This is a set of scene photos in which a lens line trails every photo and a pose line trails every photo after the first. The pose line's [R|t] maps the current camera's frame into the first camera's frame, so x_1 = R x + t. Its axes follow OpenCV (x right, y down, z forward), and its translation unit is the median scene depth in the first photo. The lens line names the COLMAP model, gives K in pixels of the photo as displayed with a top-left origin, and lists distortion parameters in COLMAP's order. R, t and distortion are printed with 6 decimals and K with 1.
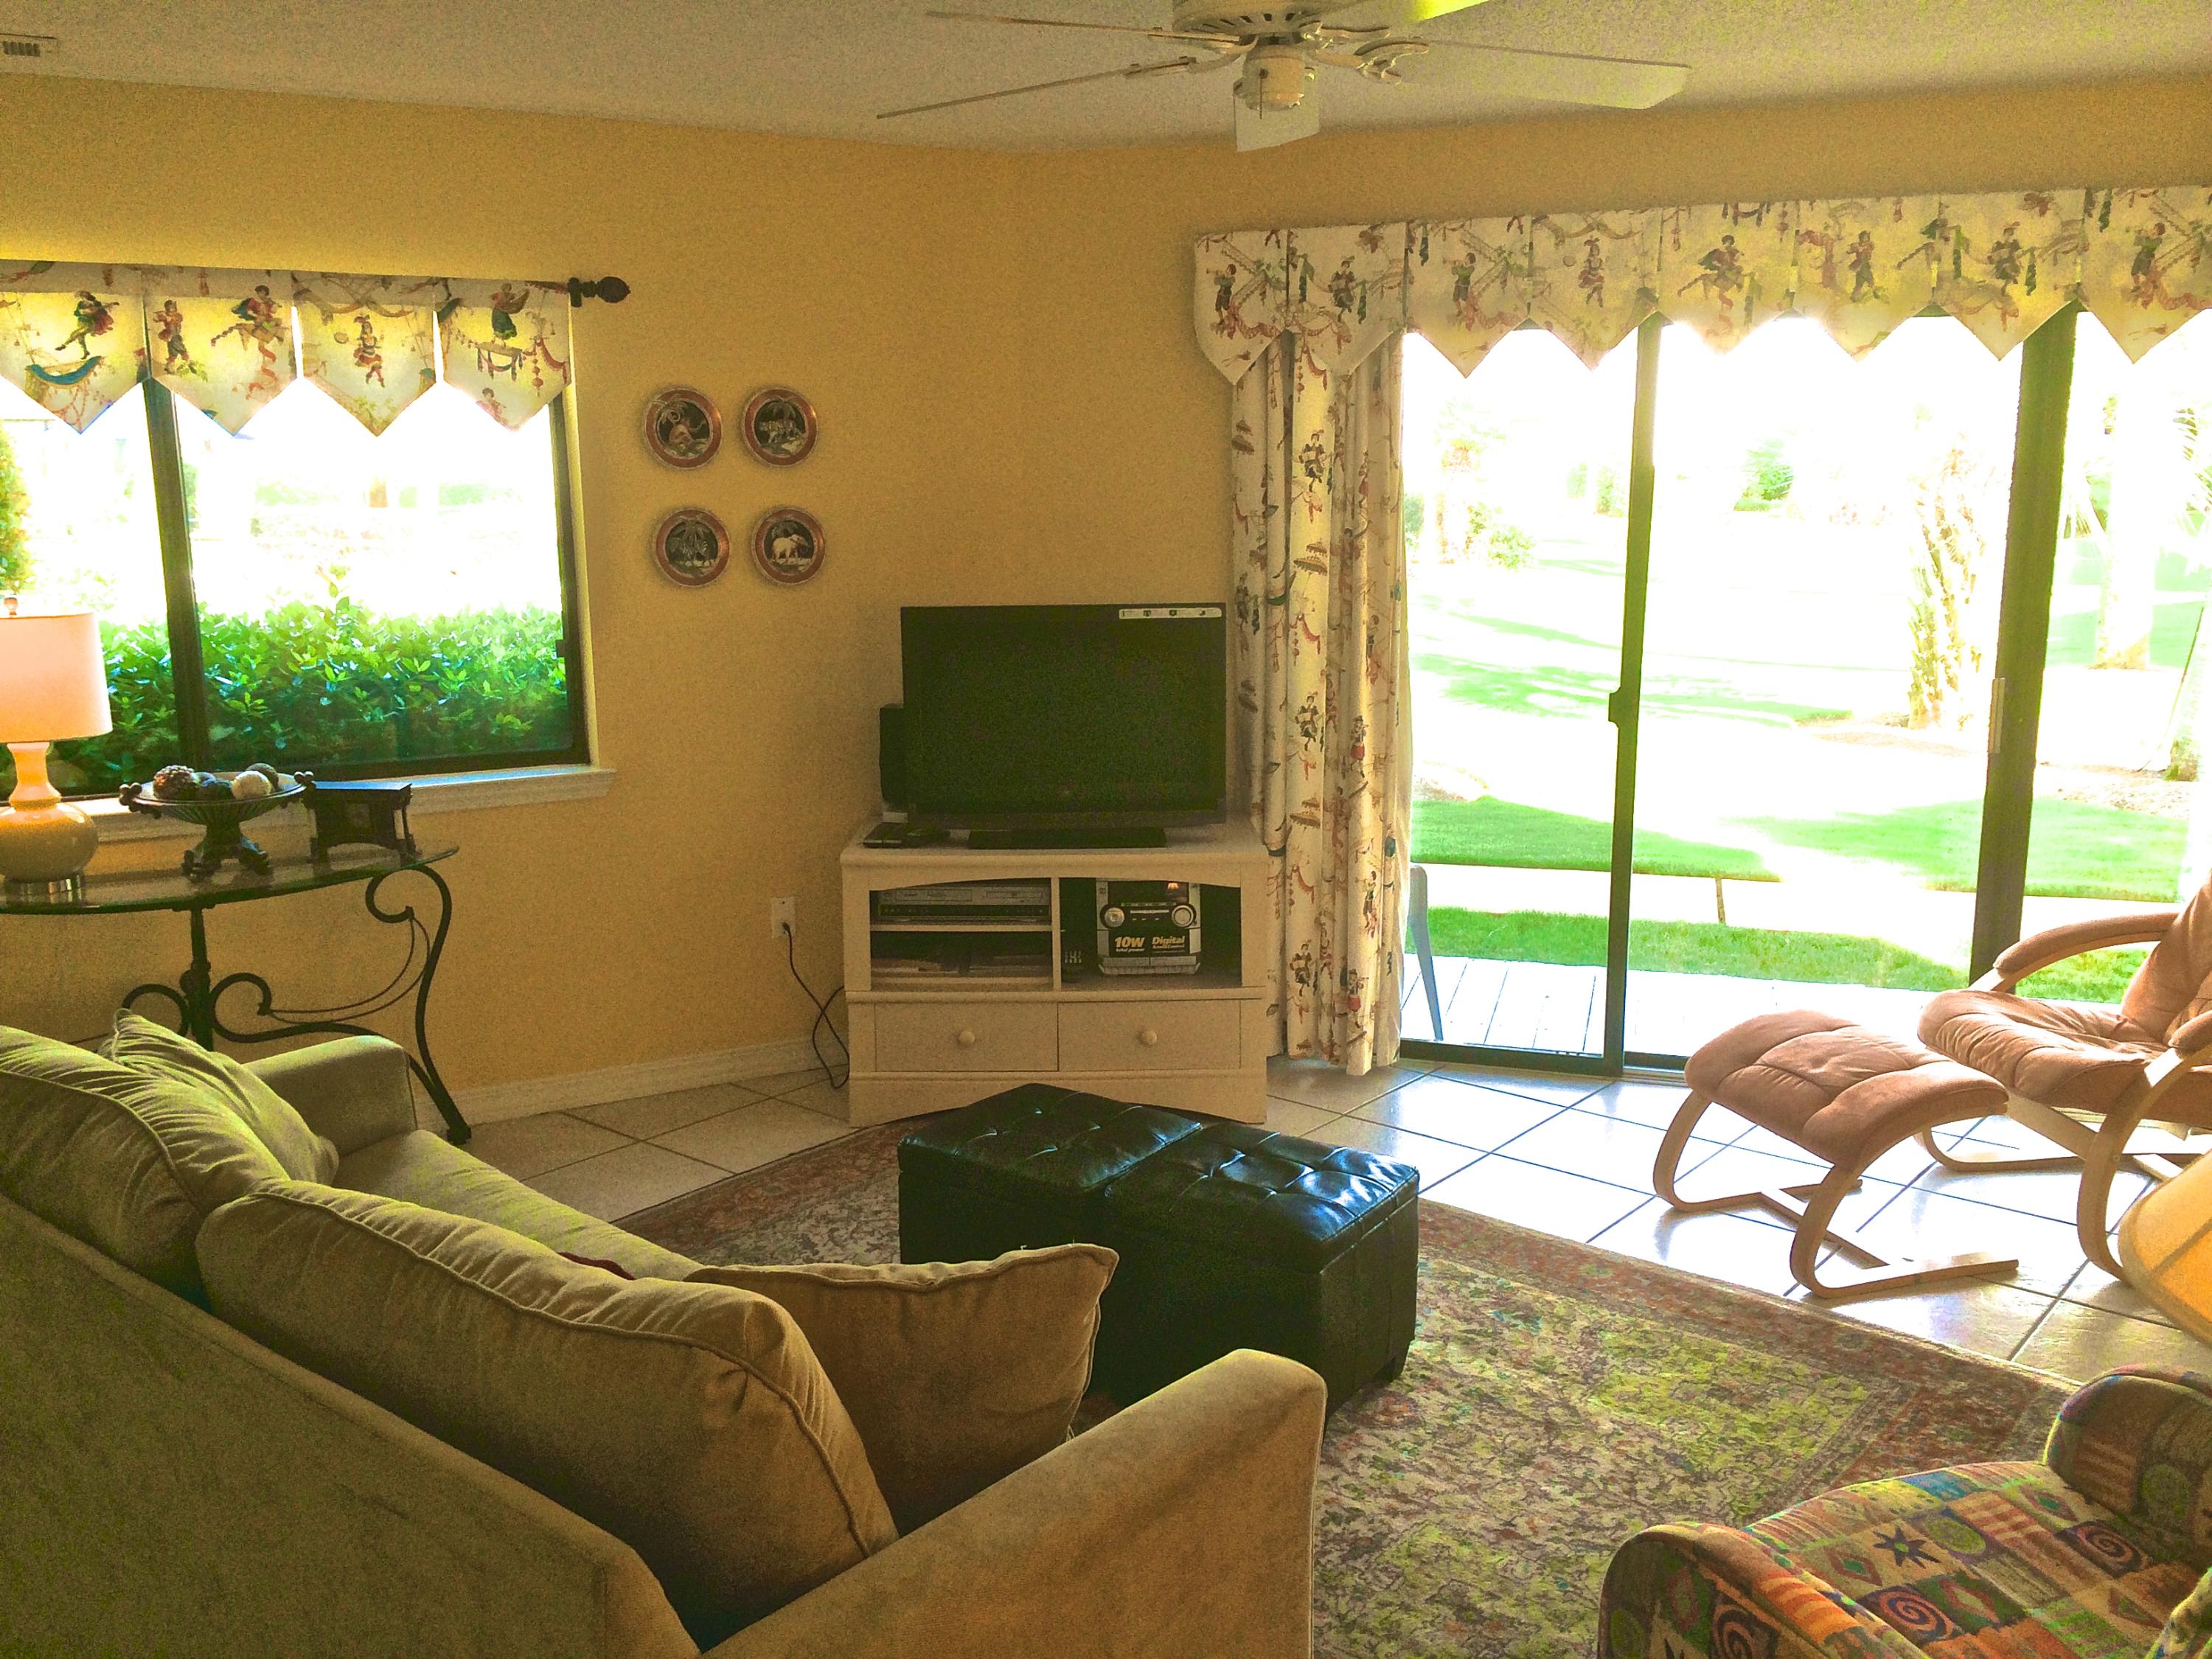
lens RADIAL K [[1943.9, 0, 1103.7], [0, 1943.9, 839.6], [0, 0, 1]] dist [0.061196, -0.039535]
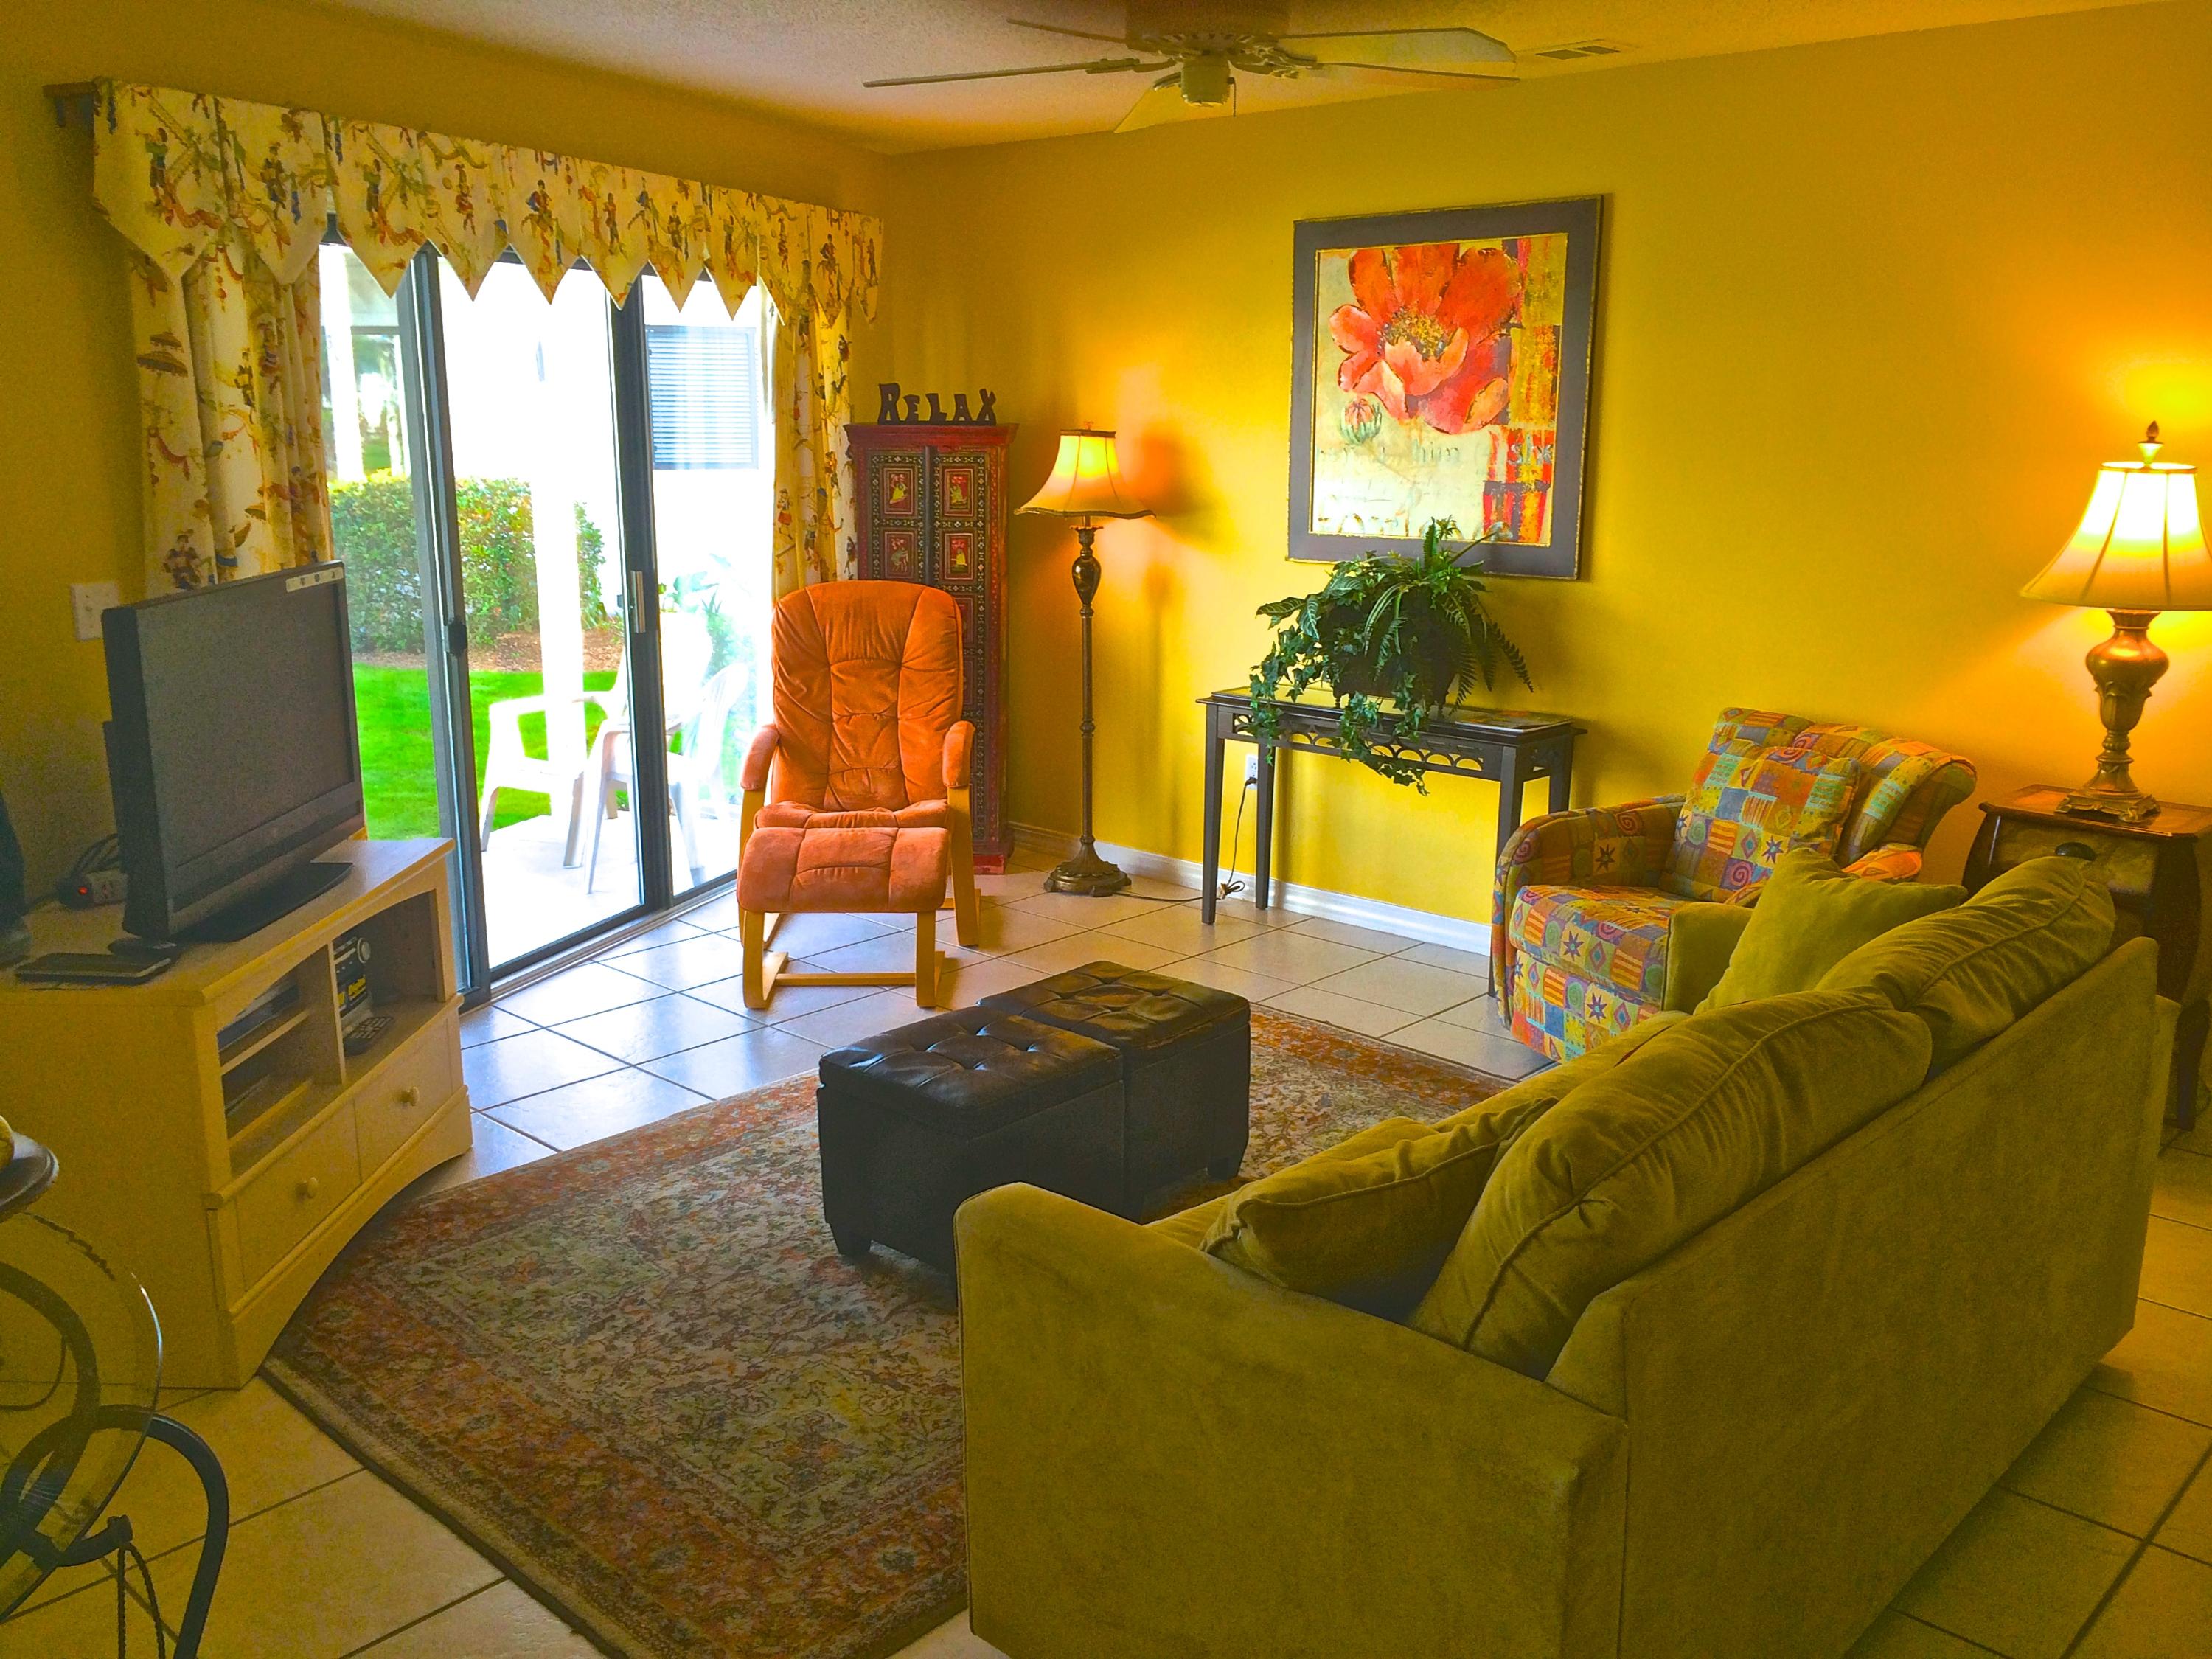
lens RADIAL K [[1943.9, 0, 1120.3], [0, 1943.9, 816.6], [0, 0, 1]] dist [0.061196, -0.039535]
pose [[0.055106, -0.208570, 0.976454, -0.741217], [0.193164, 0.961692, 0.194516, -0.114000], [-0.979618, 0.177897, 0.093284, 0.615885]]
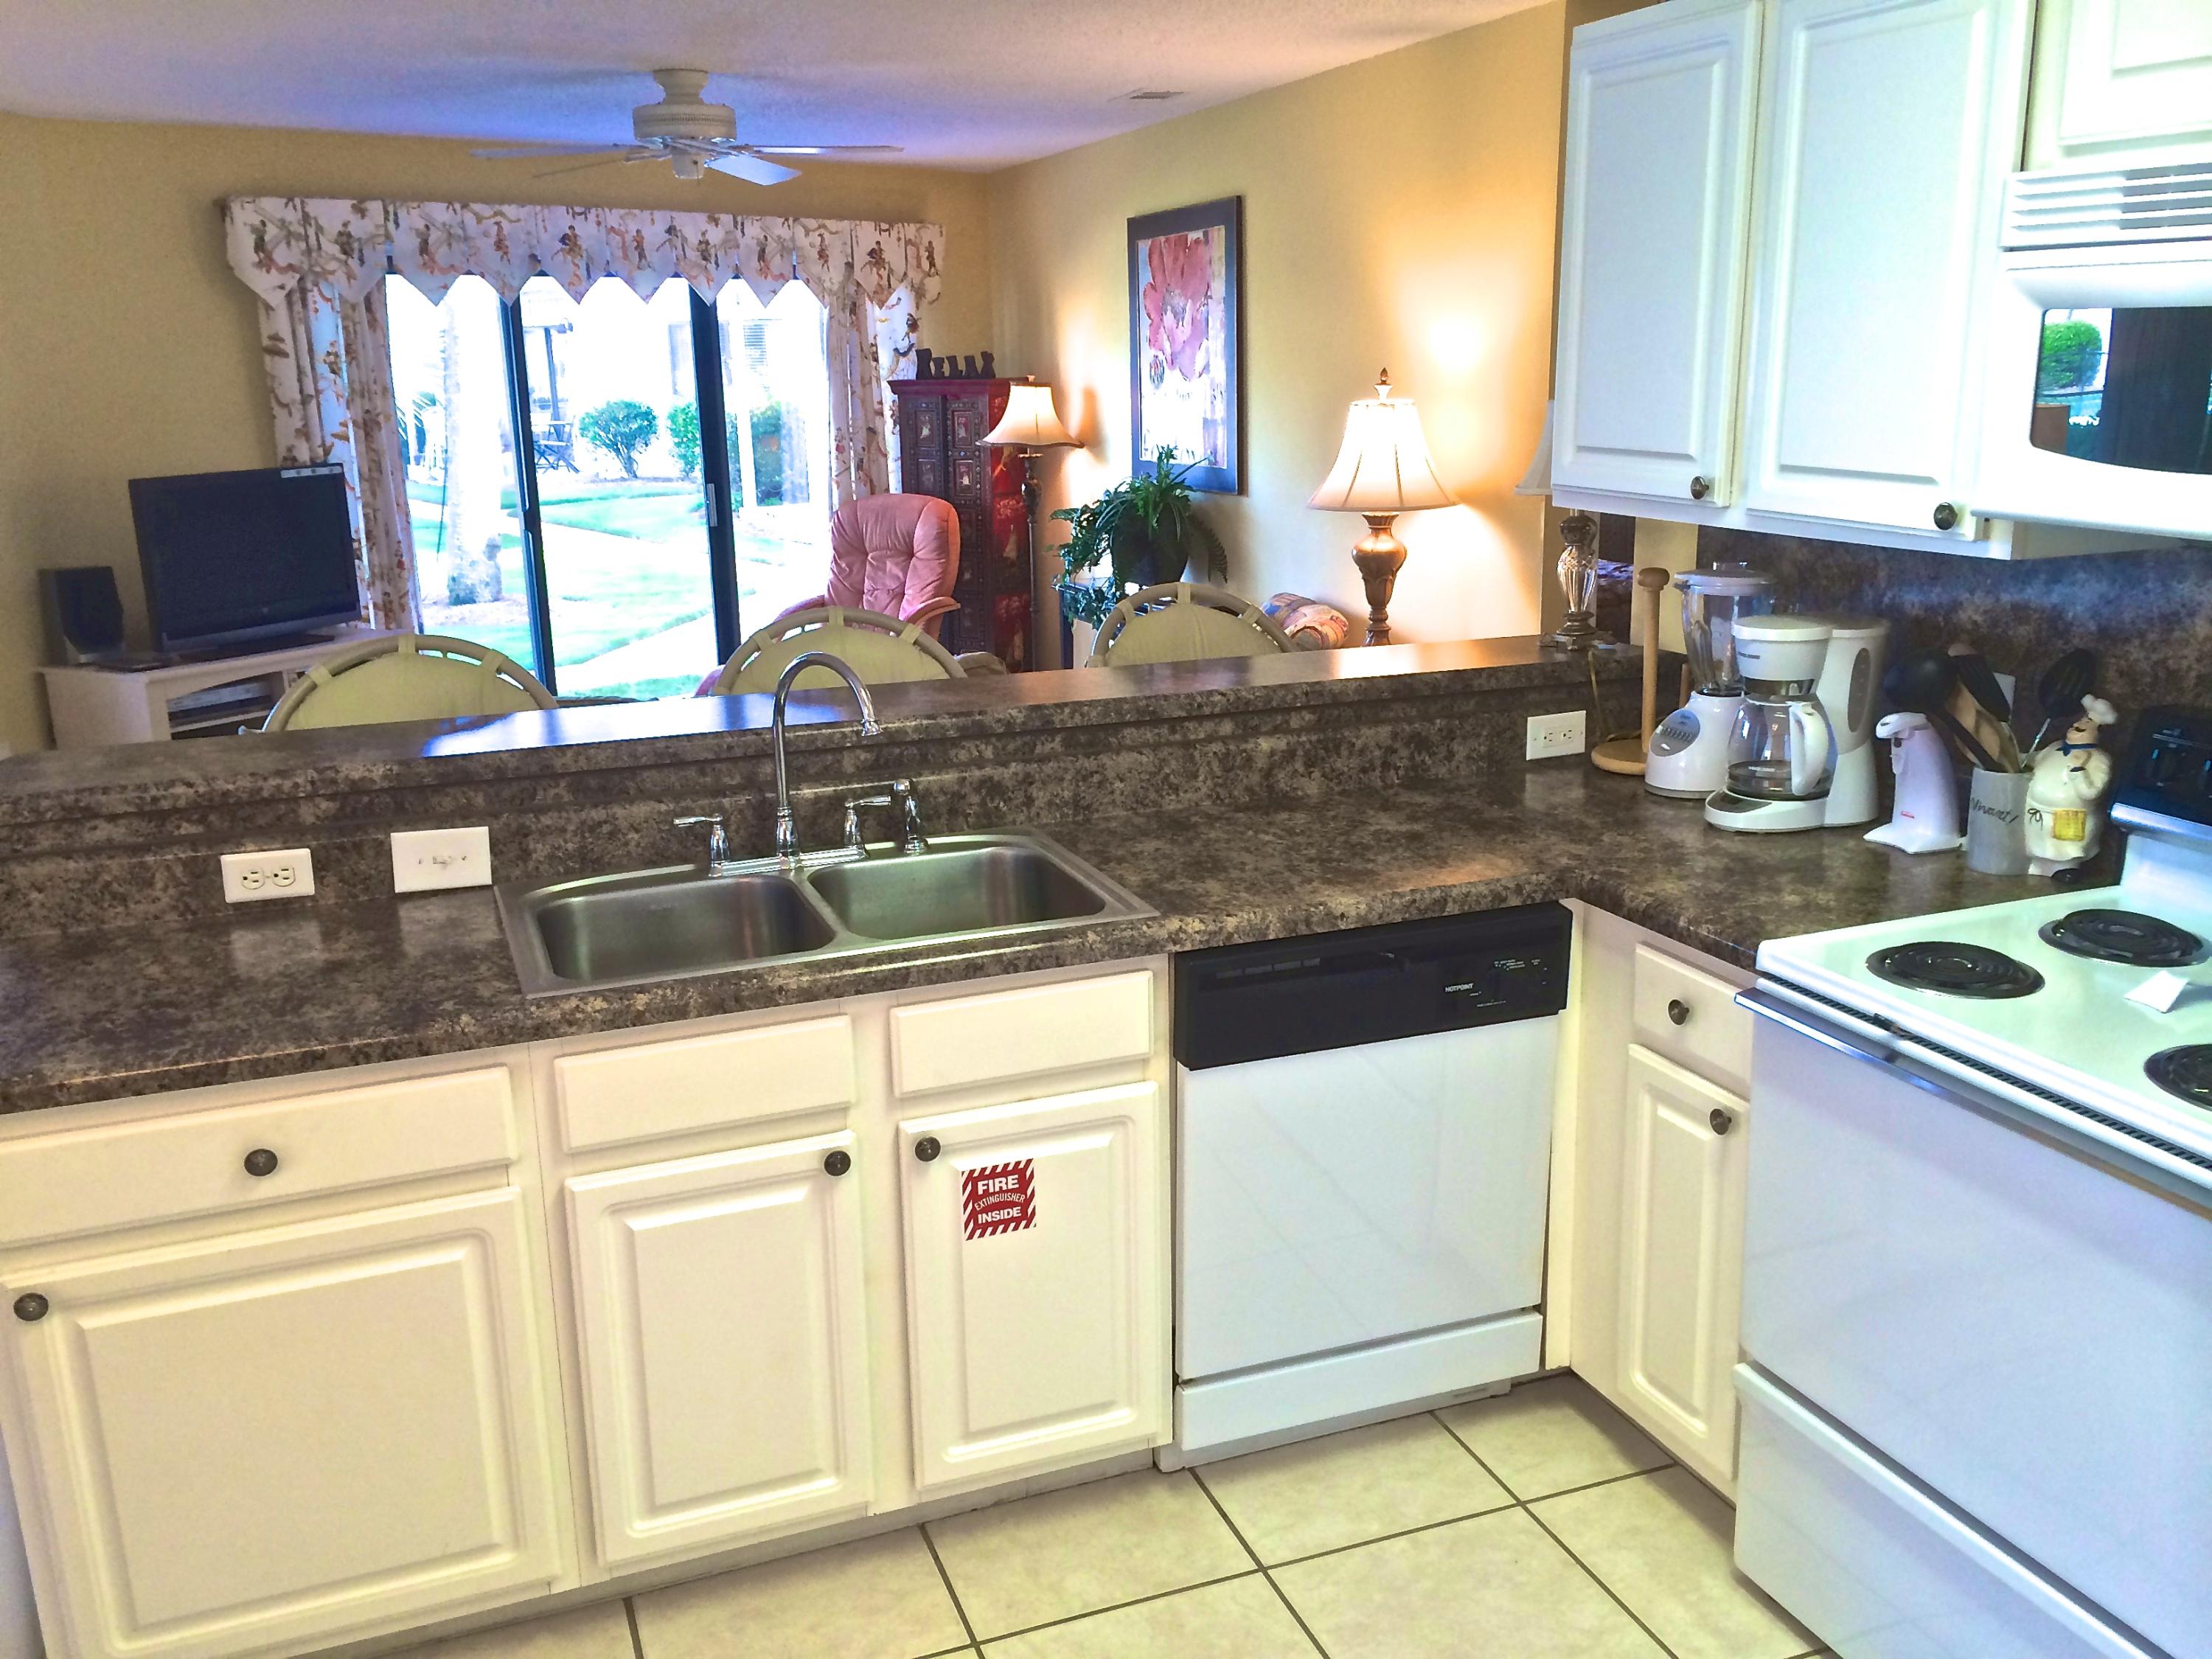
lens RADIAL K [[1943.9, 0, 1115.3], [0, 1943.9, 845.0], [0, 0, 1]] dist [0.061196, -0.039535]
pose [[0.489565, -0.219293, 0.843941, -0.933330], [0.188380, 0.971602, 0.143187, 0.051817], [-0.851375, 0.088882, 0.516973, -0.205203]]
